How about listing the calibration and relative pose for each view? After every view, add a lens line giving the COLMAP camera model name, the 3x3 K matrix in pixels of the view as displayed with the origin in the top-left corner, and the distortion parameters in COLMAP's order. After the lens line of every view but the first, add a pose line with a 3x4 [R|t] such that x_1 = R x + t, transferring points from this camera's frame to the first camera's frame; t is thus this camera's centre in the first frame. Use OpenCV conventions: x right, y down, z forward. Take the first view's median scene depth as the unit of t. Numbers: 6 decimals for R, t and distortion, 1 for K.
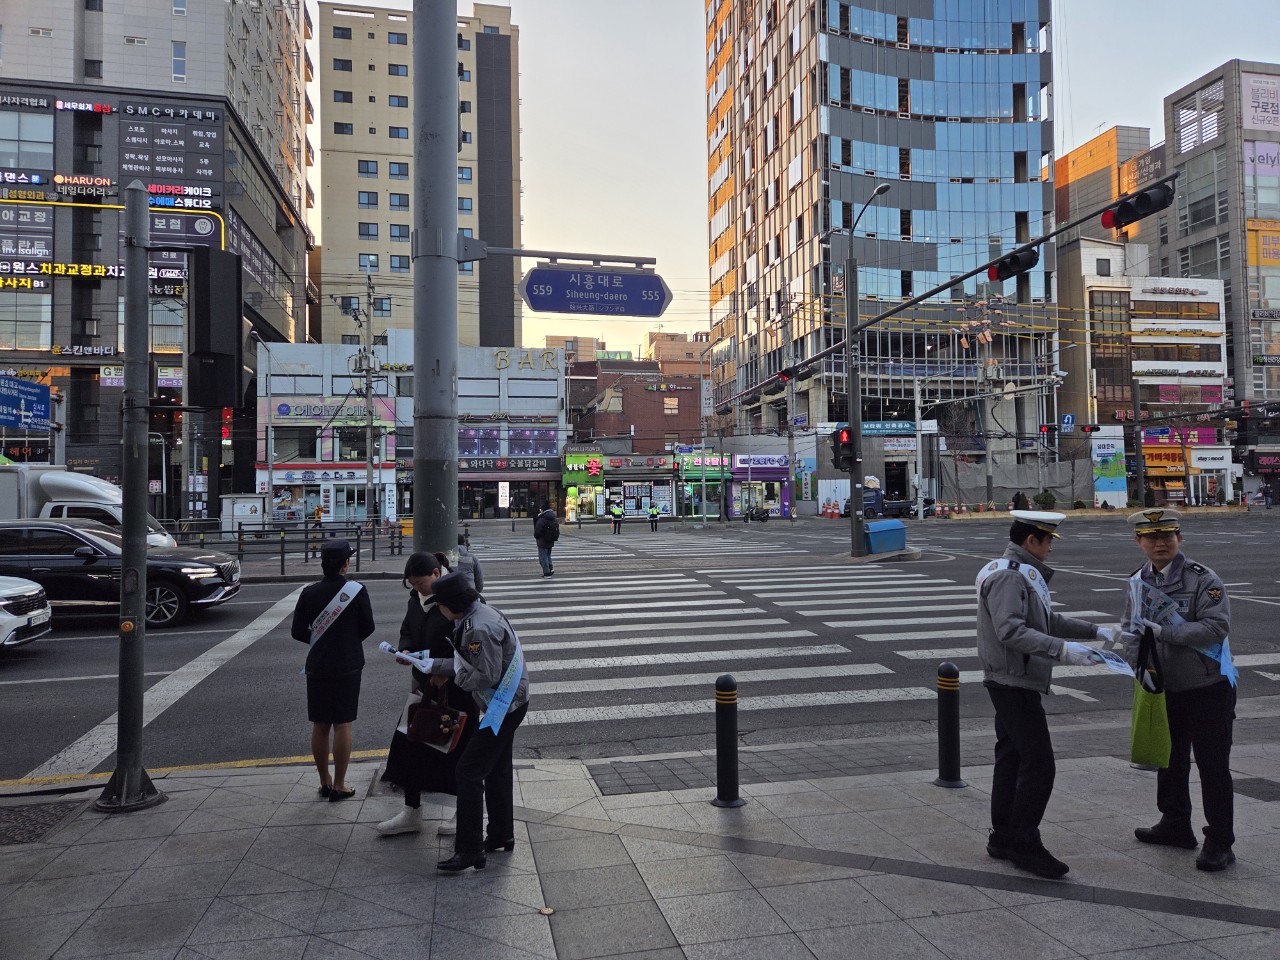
lens RADIAL K [[853.6, 0, 647.6], [0, 853.6, 464.8], [0, 0, 1]] dist [0.078854, -0.059535]
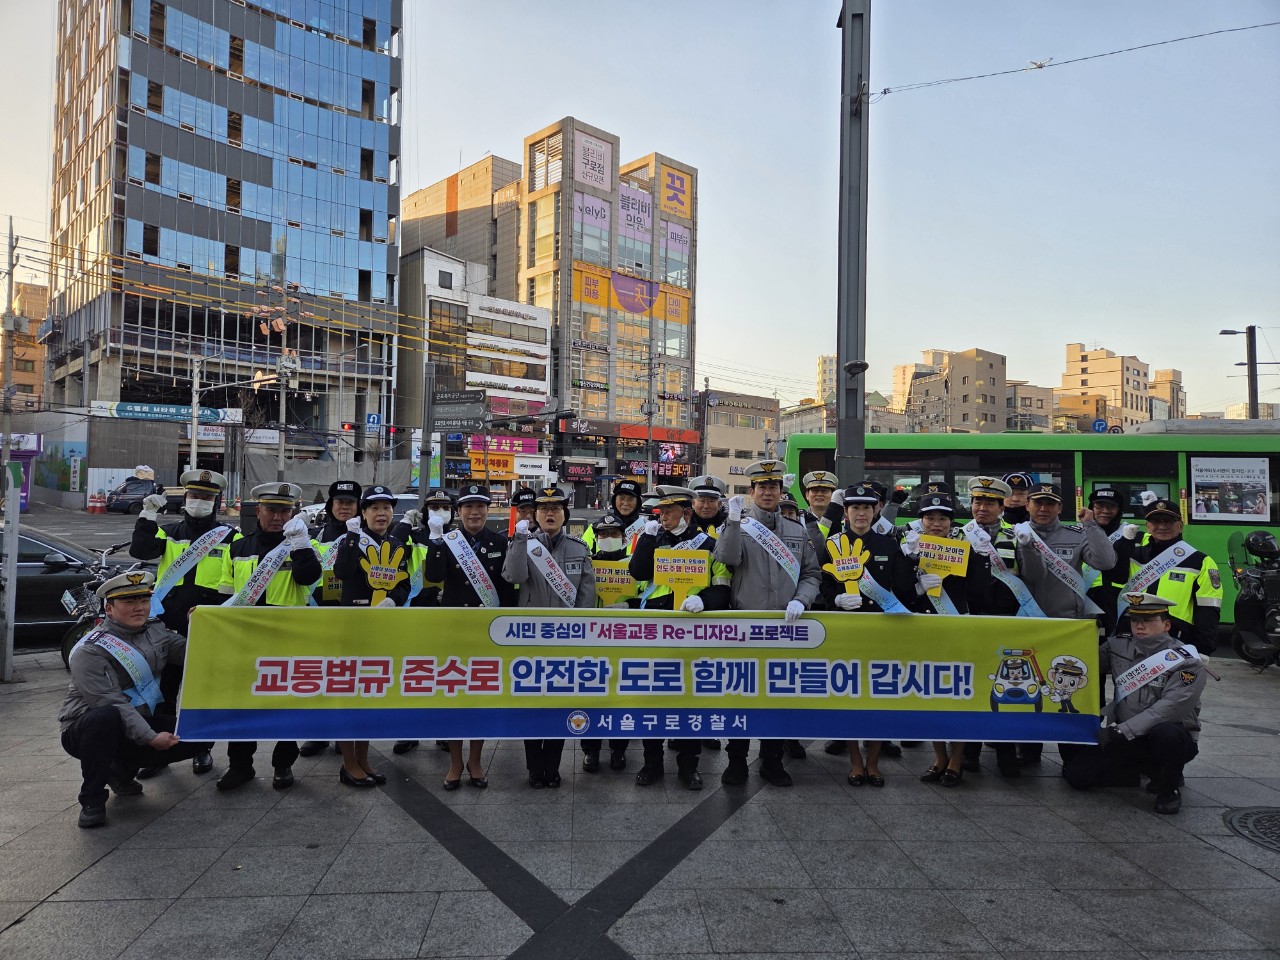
lens RADIAL K [[848.1, 0, 649.8], [0, 848.1, 473.7], [0, 0, 1]] dist [0.081661, -0.059880]
pose [[0.860890, 0.044214, 0.506866, 0.222413], [-0.048264, 0.998821, -0.005153, 0.000952], [-0.506497, -0.020027, 0.862009, -0.023200]]
